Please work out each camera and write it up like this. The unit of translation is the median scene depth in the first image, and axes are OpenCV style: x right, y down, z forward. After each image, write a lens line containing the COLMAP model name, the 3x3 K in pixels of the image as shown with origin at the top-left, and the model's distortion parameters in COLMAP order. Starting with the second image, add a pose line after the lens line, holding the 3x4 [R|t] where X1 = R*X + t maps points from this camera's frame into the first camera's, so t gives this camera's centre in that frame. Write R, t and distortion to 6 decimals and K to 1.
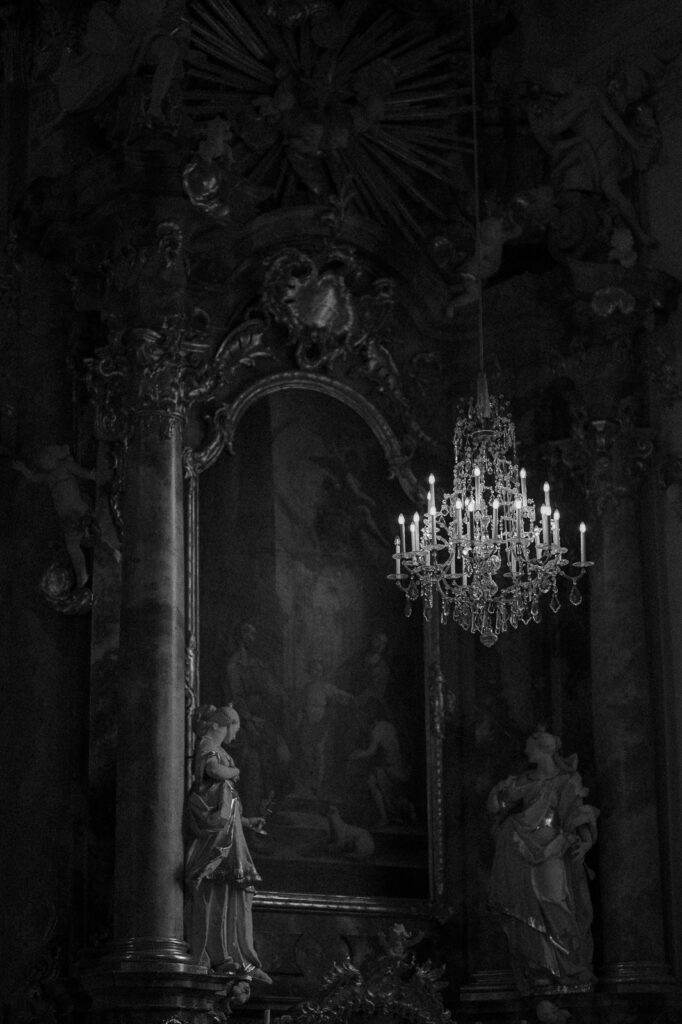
lens RADIAL K [[2488.3, 0, 341.0], [0, 2488.3, 512.0], [0, 0, 1]] dist [-0.025390, -0.304707]
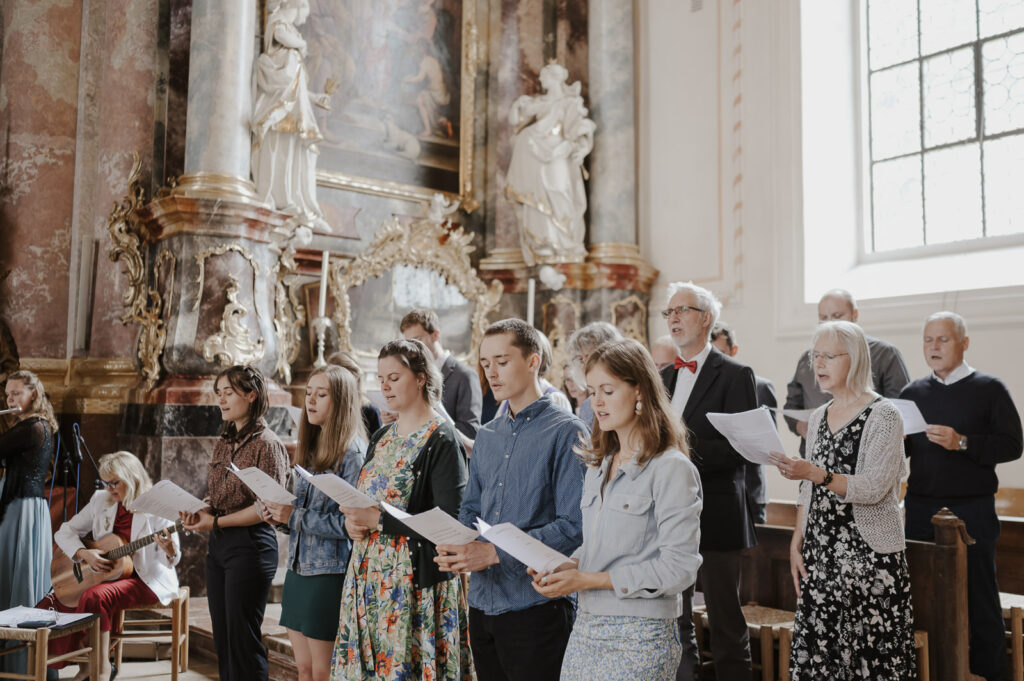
lens RADIAL K [[961.6, 0, 511.4], [0, 961.6, 349.0], [0, 0, 1]] dist [-0.002721, 0.003299]
pose [[0.992316, 0.033906, 0.118995, 0.004701], [-0.056404, 0.979940, 0.191143, 0.142221], [-0.110127, -0.196386, 0.974323, 0.496844]]
